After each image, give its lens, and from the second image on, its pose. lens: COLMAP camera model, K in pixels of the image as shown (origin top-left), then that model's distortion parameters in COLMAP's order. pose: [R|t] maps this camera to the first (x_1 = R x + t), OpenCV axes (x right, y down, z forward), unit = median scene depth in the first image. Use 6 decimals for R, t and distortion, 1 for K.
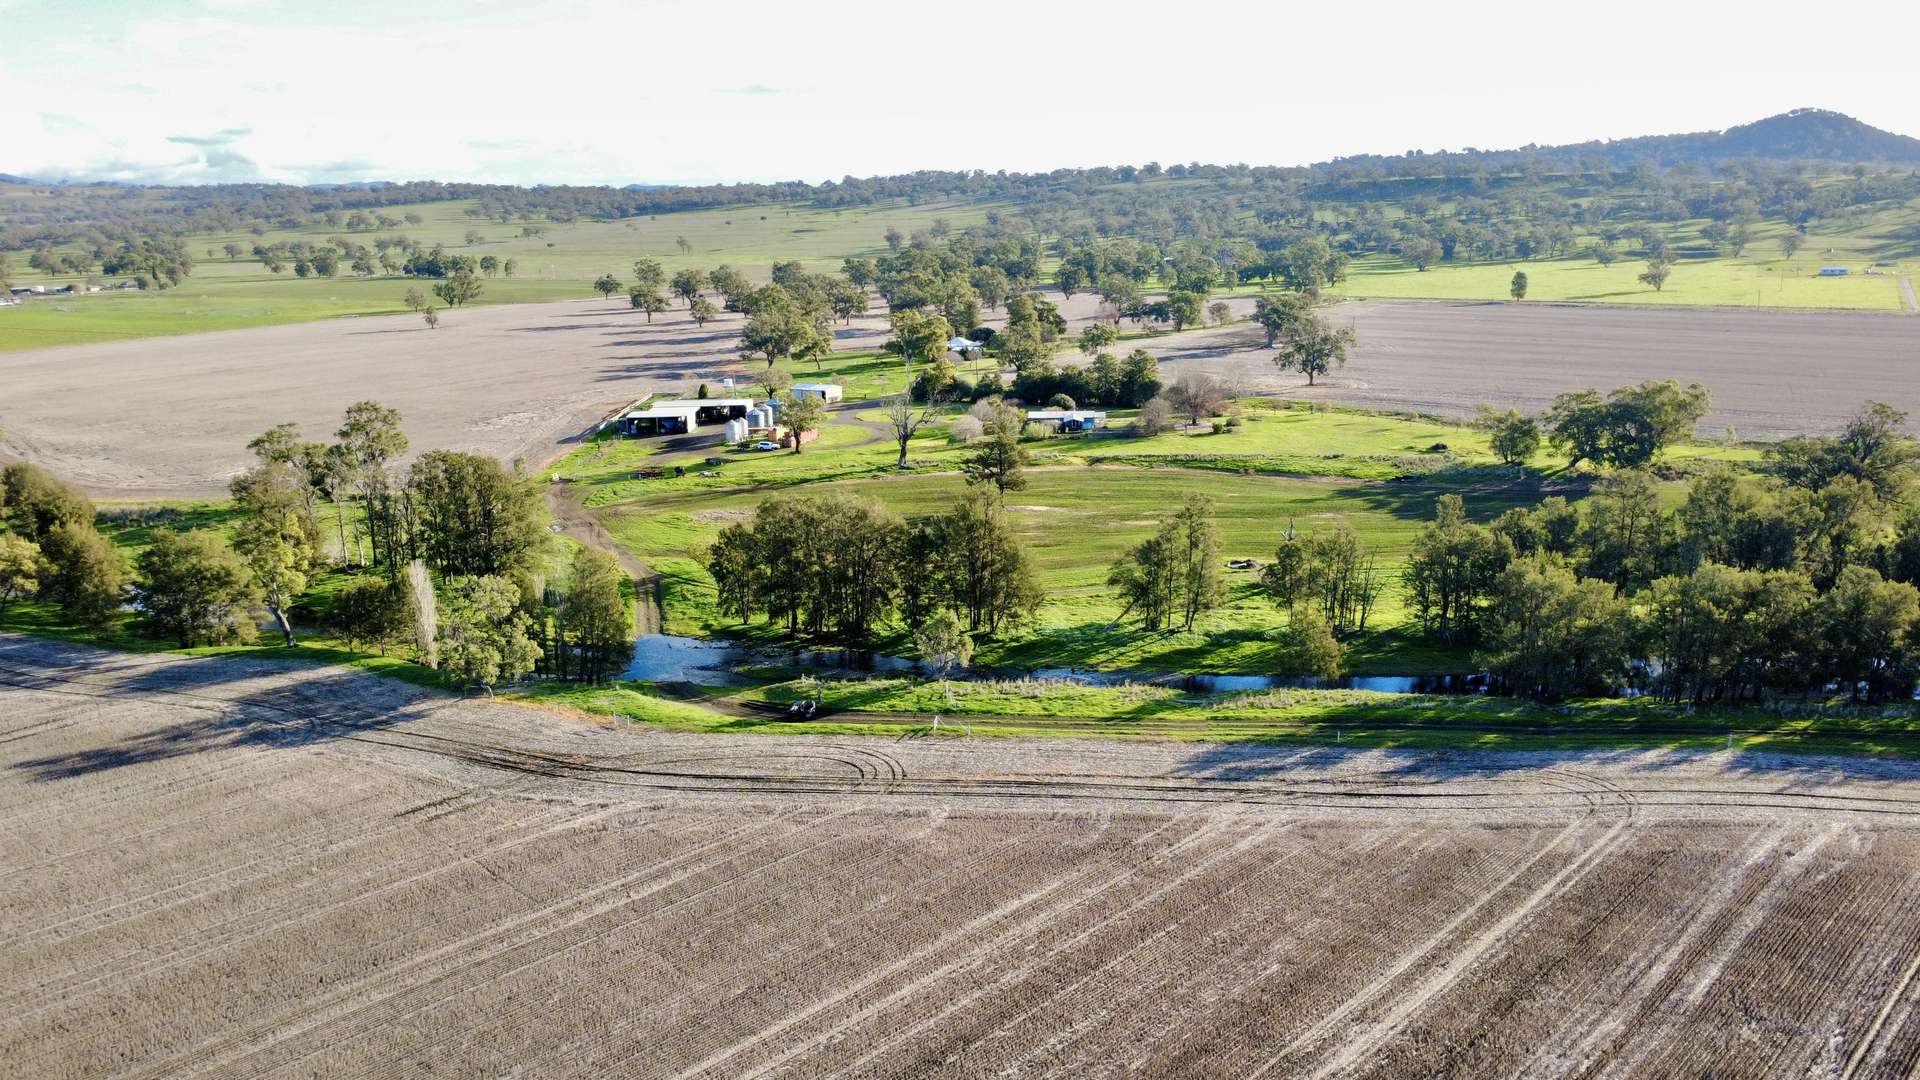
lens RADIAL K [[1321.5, 0, 960.0], [0, 1321.5, 540.0], [0, 0, 1]] dist [-0.003420, 0.001298]
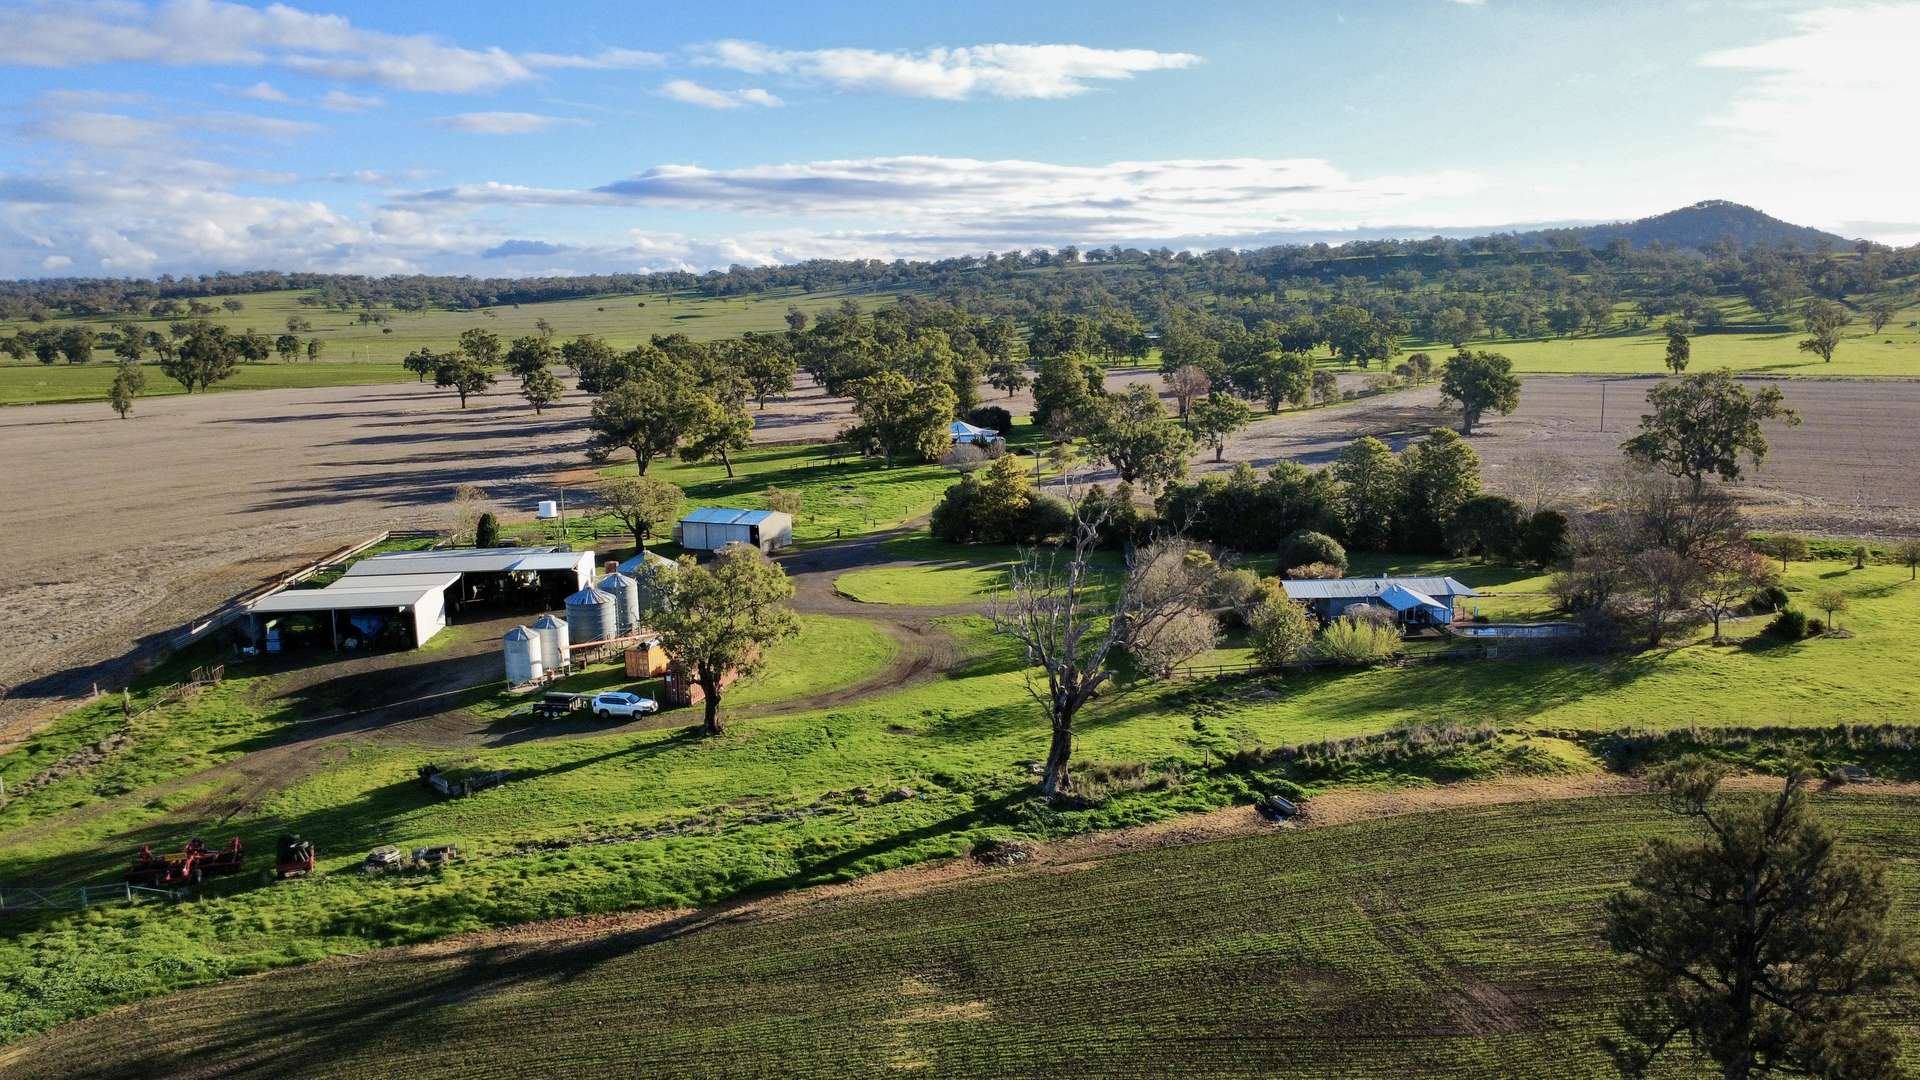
lens RADIAL K [[1452.6, 0, 960.0], [0, 1452.6, 540.0], [0, 0, 1]] dist [0.006632, 0.001101]
pose [[0.997600, -0.012206, 0.068156, -0.050587], [0.017704, 0.996586, -0.080646, -0.050228], [-0.066939, 0.081659, 0.994410, 0.375265]]
